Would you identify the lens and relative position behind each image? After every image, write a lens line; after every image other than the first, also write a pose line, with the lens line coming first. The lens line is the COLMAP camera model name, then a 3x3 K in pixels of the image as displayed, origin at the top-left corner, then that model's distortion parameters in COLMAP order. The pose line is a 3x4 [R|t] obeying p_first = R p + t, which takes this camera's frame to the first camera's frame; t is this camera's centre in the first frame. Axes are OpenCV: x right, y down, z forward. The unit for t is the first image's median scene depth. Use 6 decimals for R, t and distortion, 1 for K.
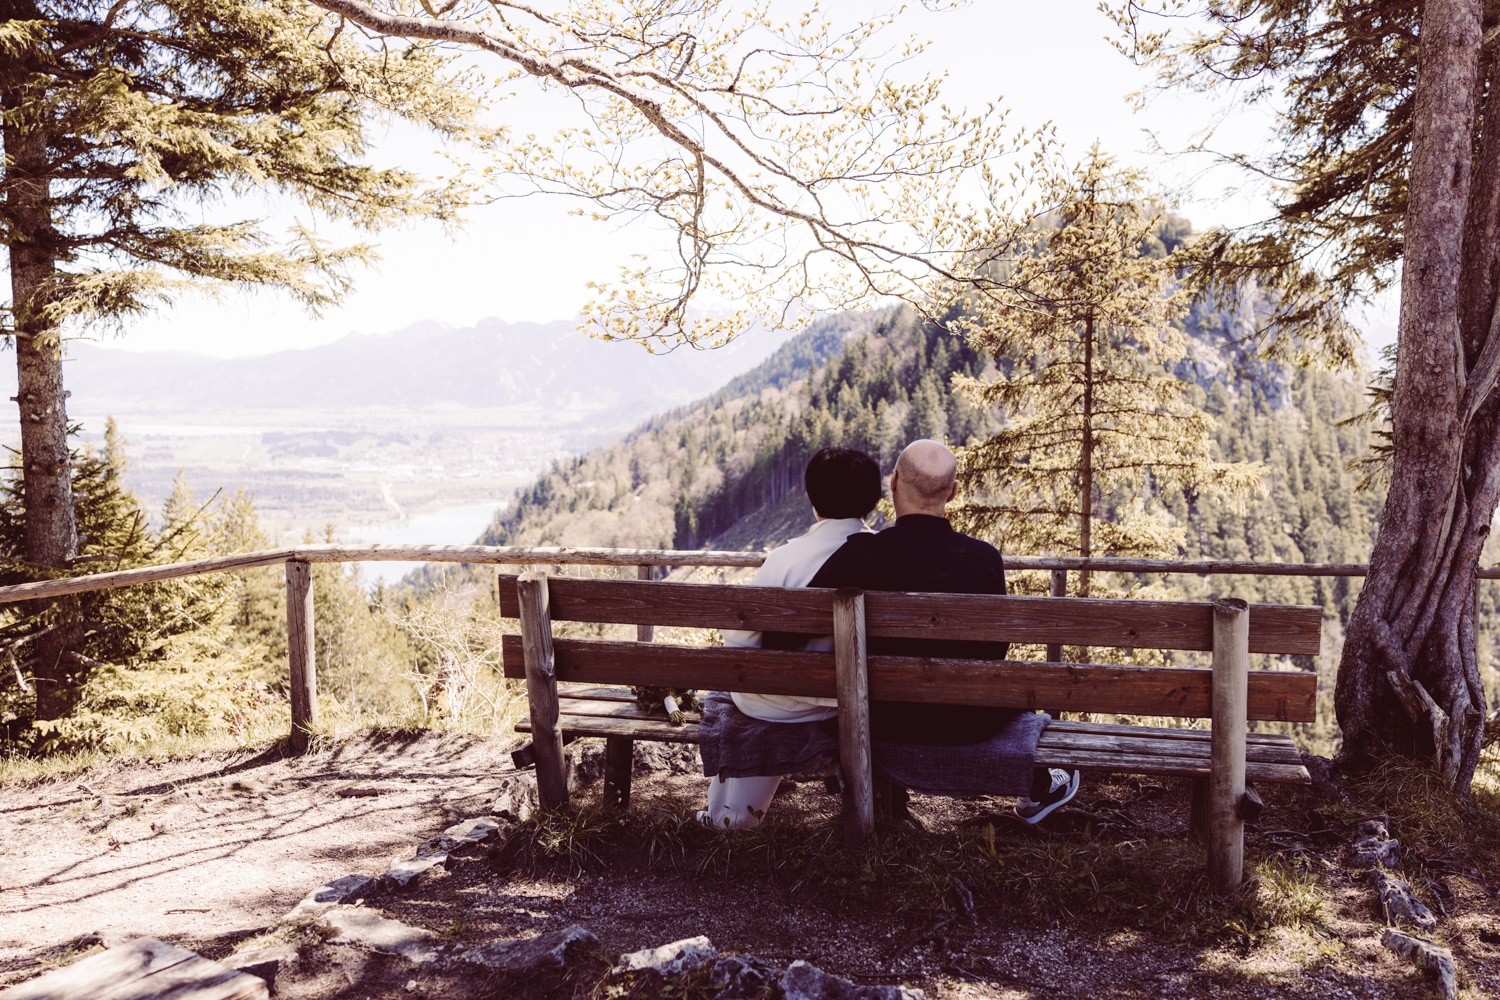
lens RADIAL K [[1569.7, 0, 752.5], [0, 1569.7, 475.4], [0, 0, 1]] dist [-0.000565, -0.037058]
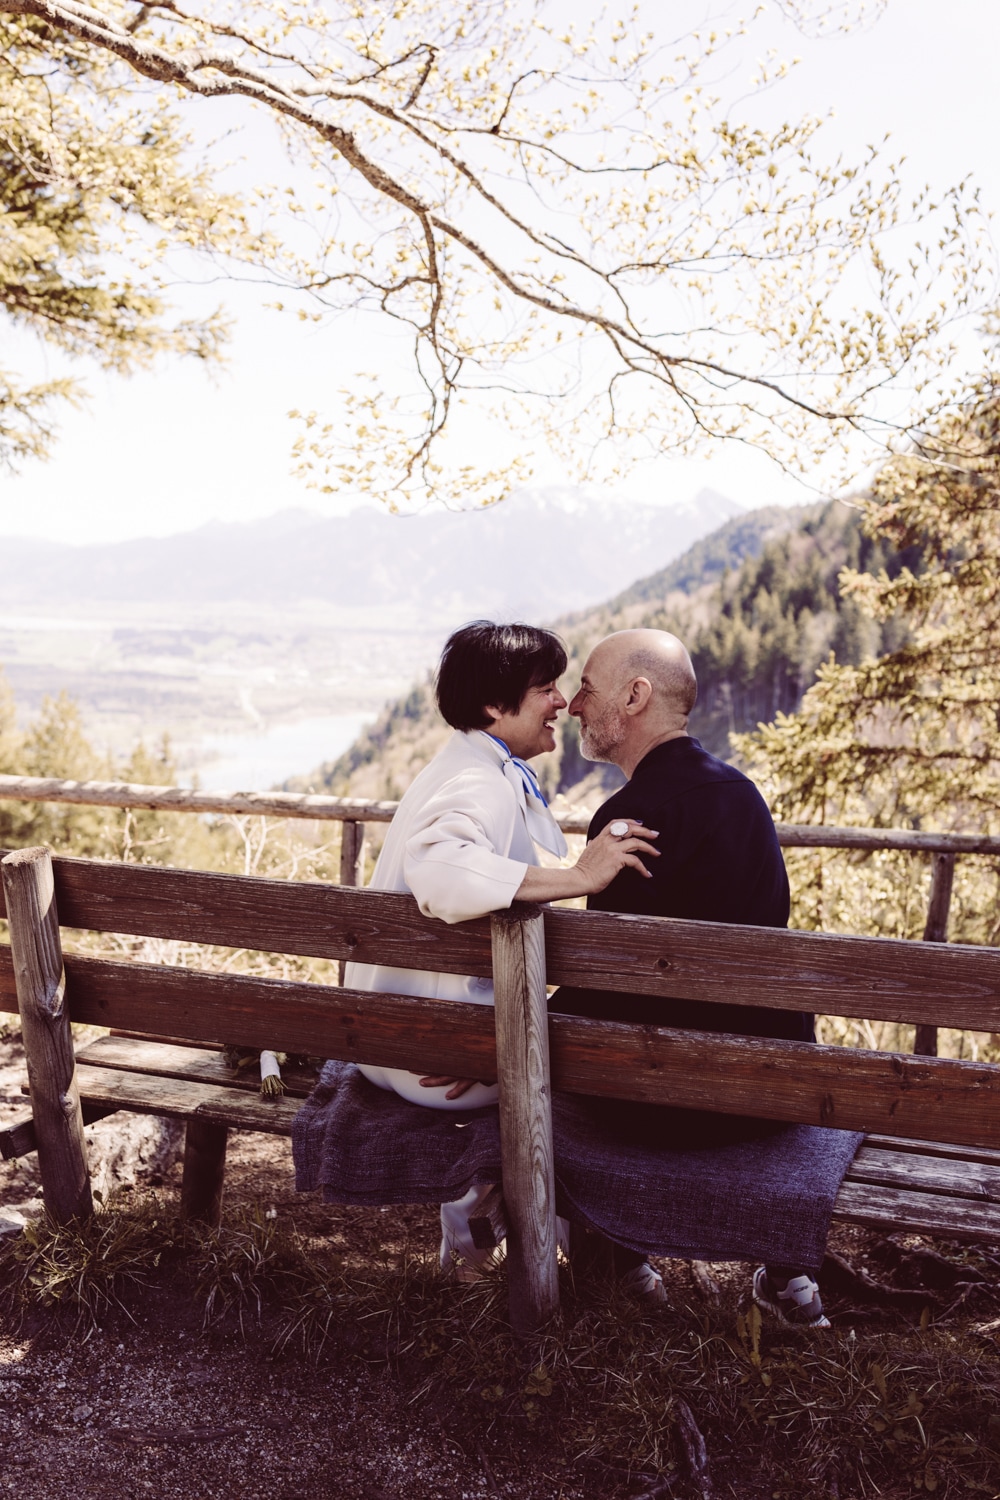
lens RADIAL K [[1569.7, 0, 575.3], [0, 1569.7, 800.7], [0, 0, 1]] dist [-0.000565, -0.037058]
pose [[0.995239, 0.037759, -0.089852, 0.072254], [-0.031236, 0.996848, 0.072931, -0.004711], [0.092322, -0.069777, 0.993281, 0.233838]]
